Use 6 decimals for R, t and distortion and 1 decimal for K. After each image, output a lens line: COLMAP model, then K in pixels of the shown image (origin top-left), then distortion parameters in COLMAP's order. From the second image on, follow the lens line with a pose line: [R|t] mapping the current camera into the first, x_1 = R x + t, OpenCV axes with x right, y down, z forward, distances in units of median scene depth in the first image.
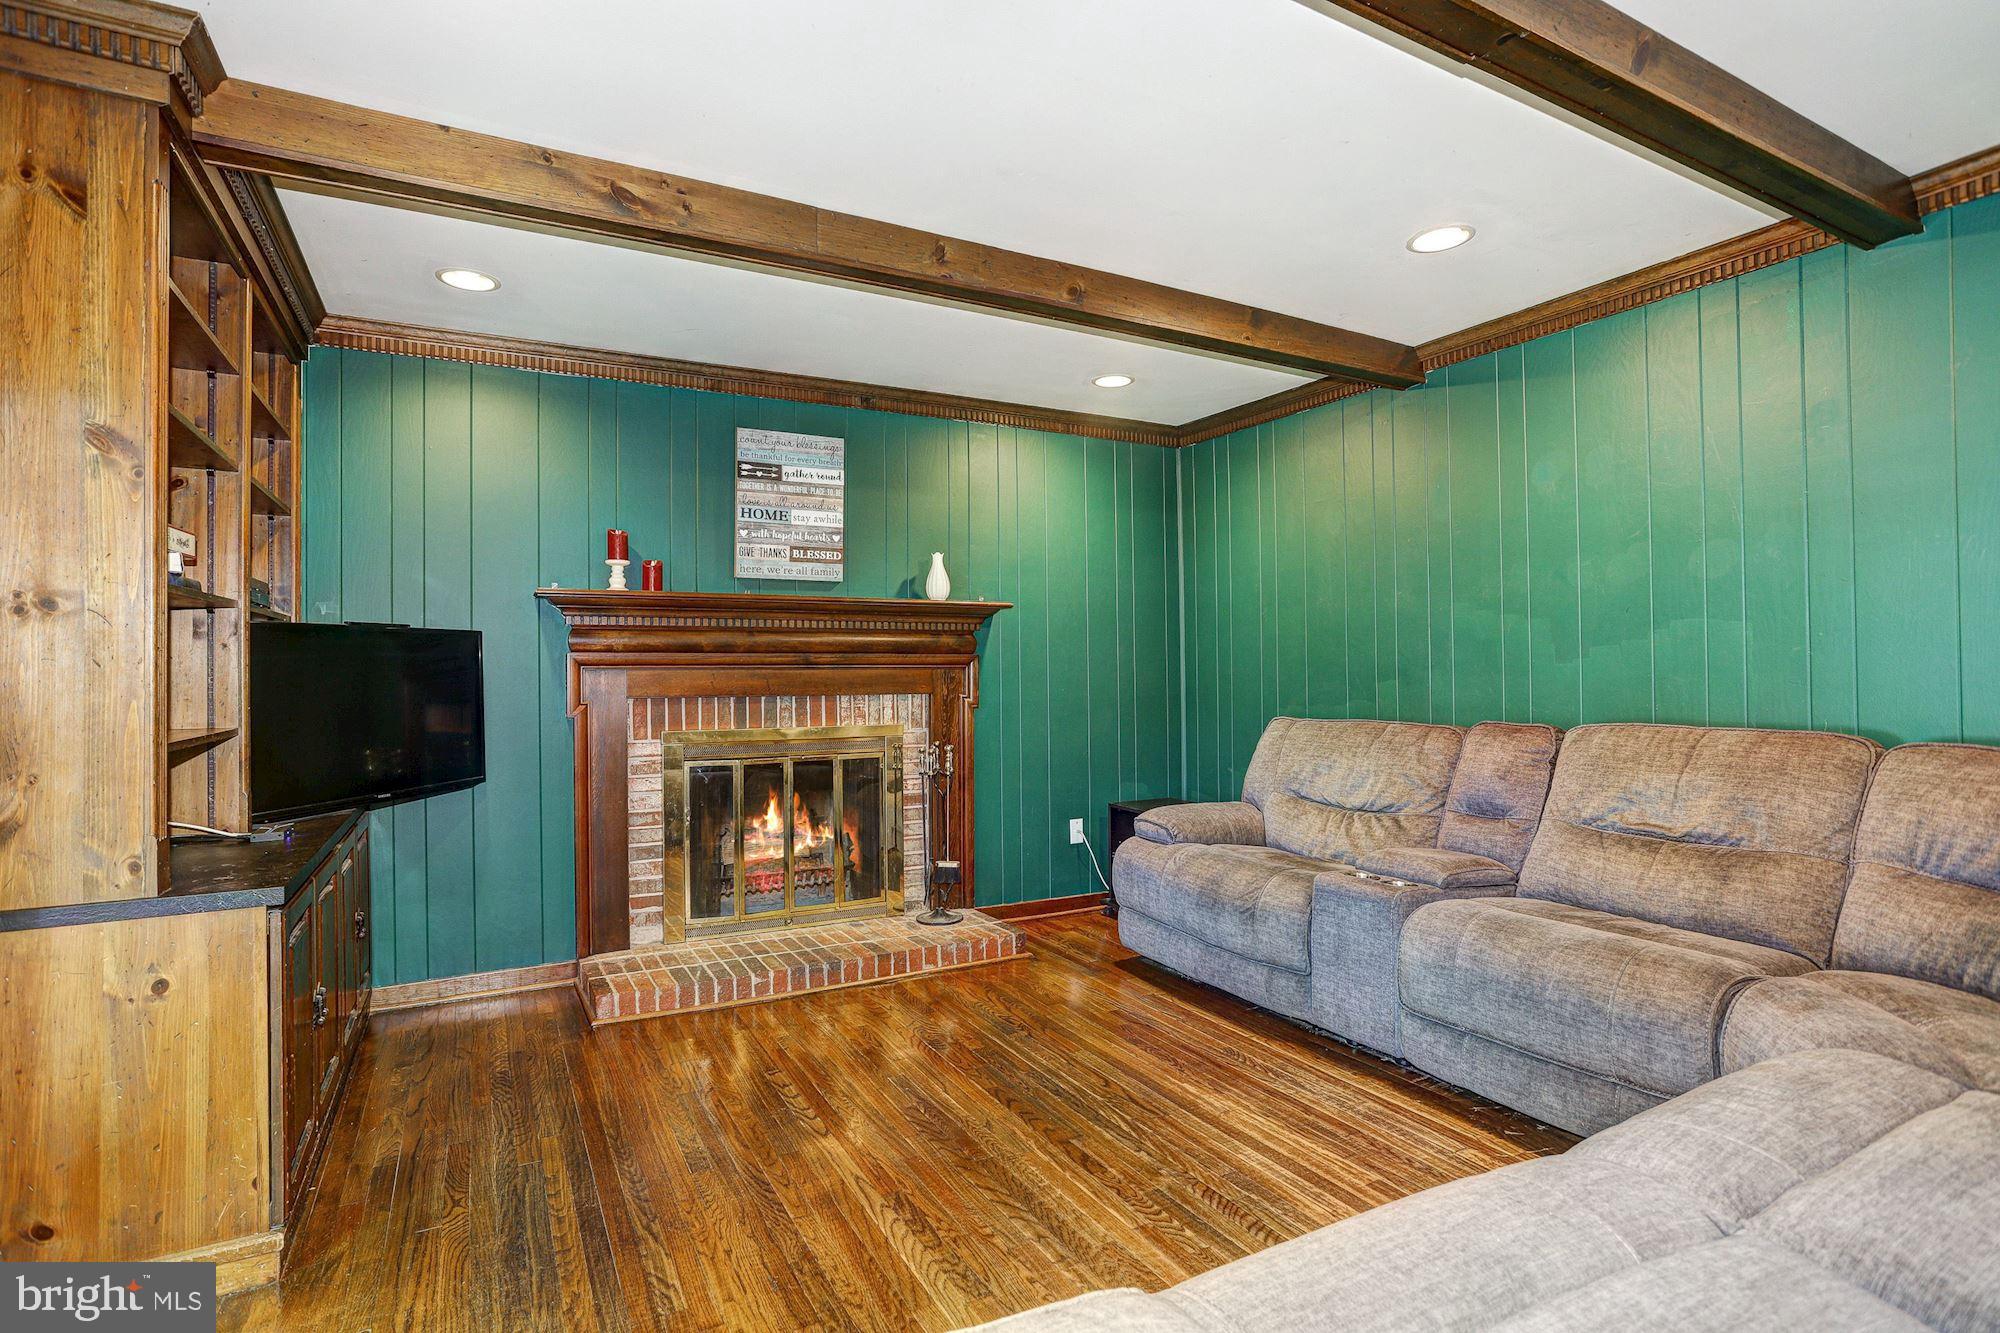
lens RADIAL K [[971.0, 0, 994.3], [0, 971.0, 665.8], [0, 0, 1]] dist [-0.043757, 0.010974]
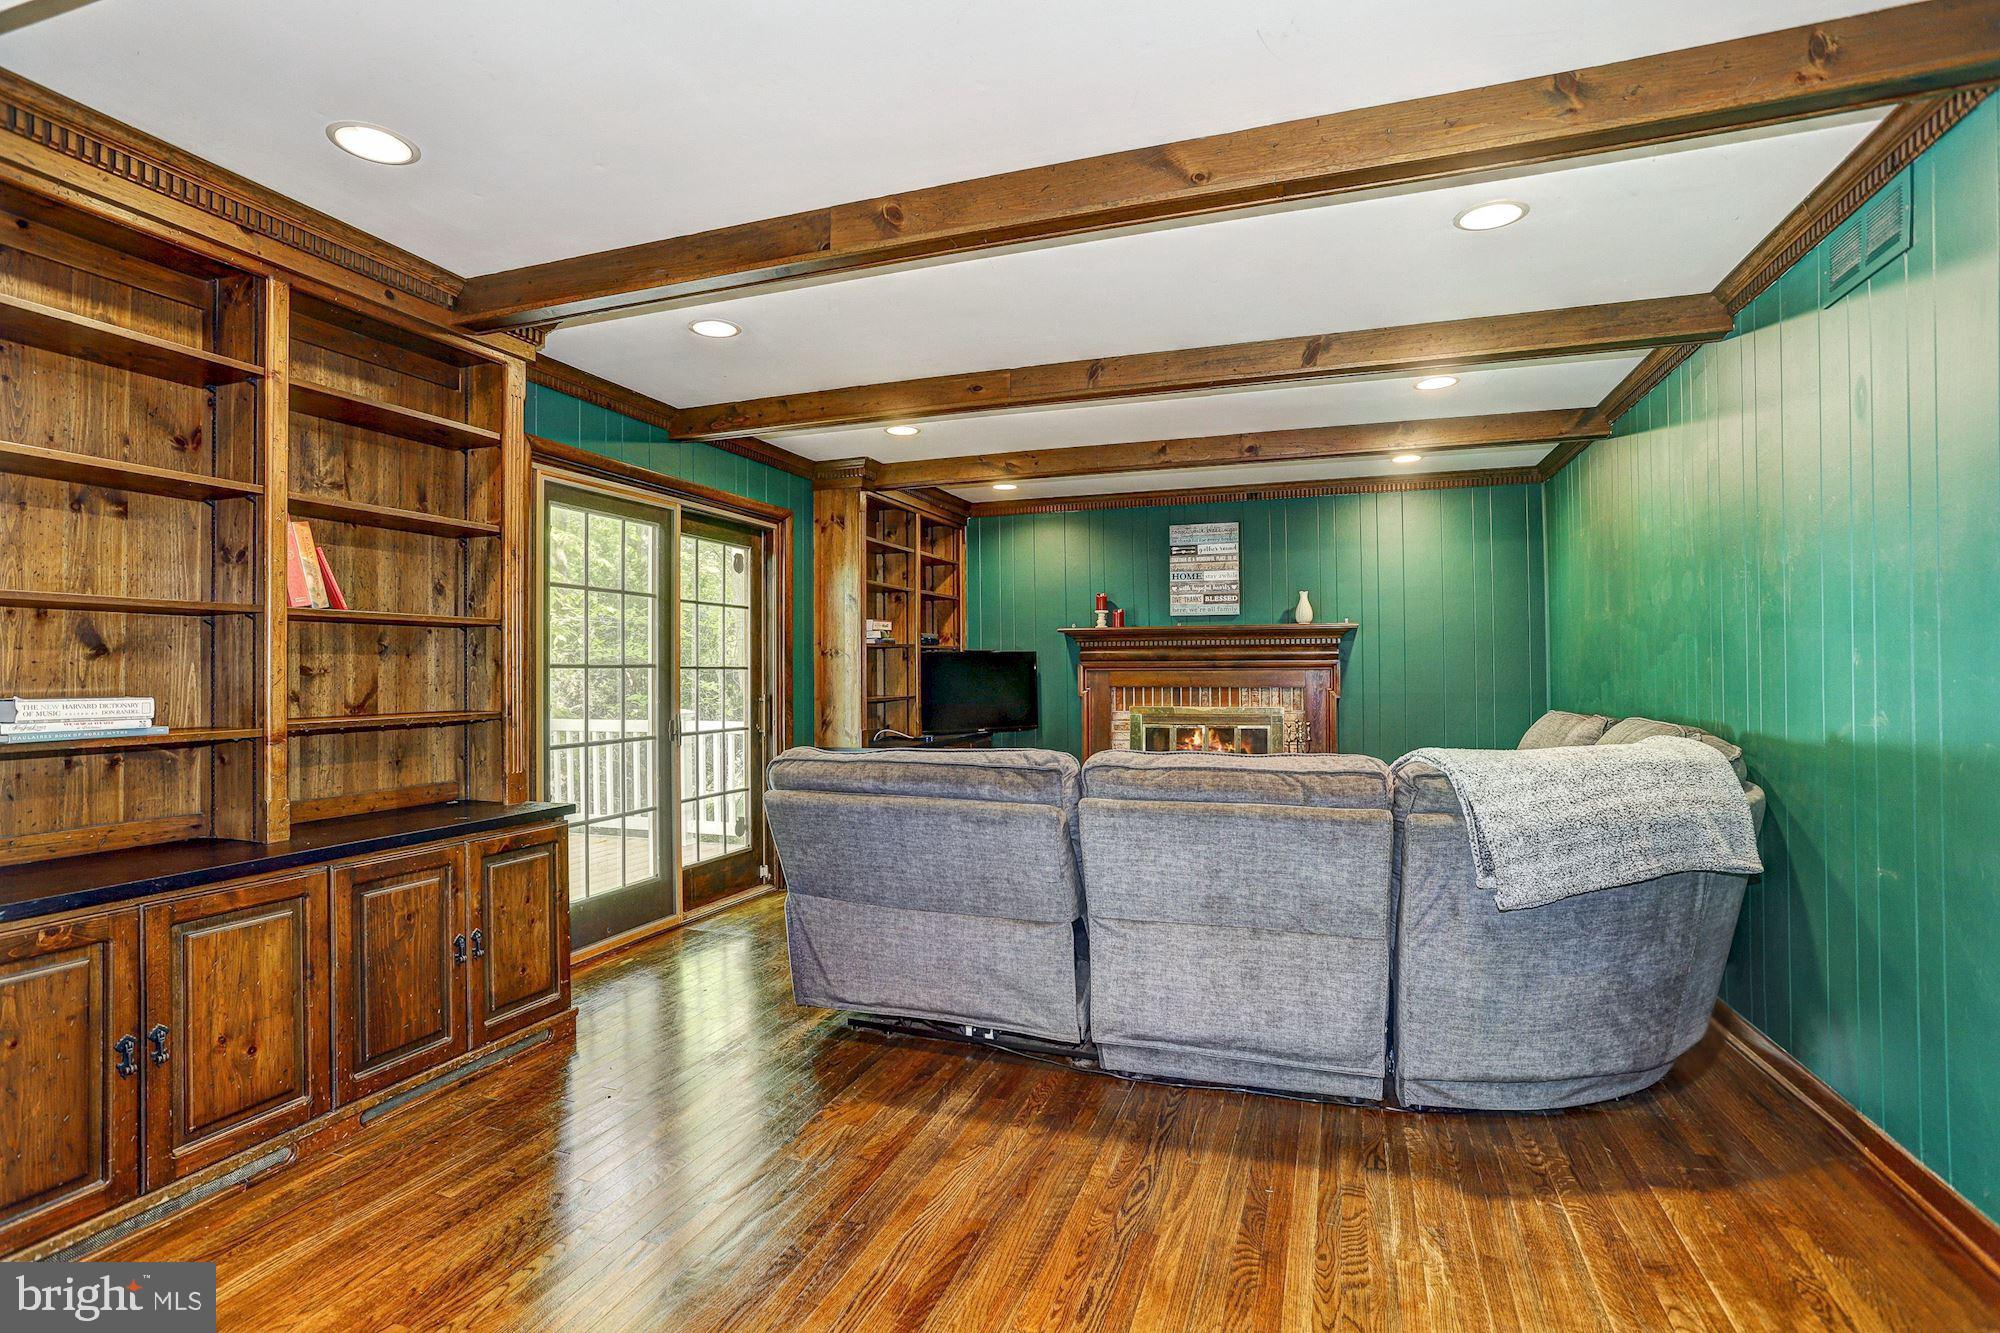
lens RADIAL K [[971.0, 0, 992.7], [0, 971.0, 667.7], [0, 0, 1]] dist [-0.043757, 0.010974]
pose [[0.679005, -0.005482, -0.734113, 0.744157], [0.008397, 0.999965, 0.000300, -0.005325], [0.734085, -0.006368, 0.679027, -0.357185]]
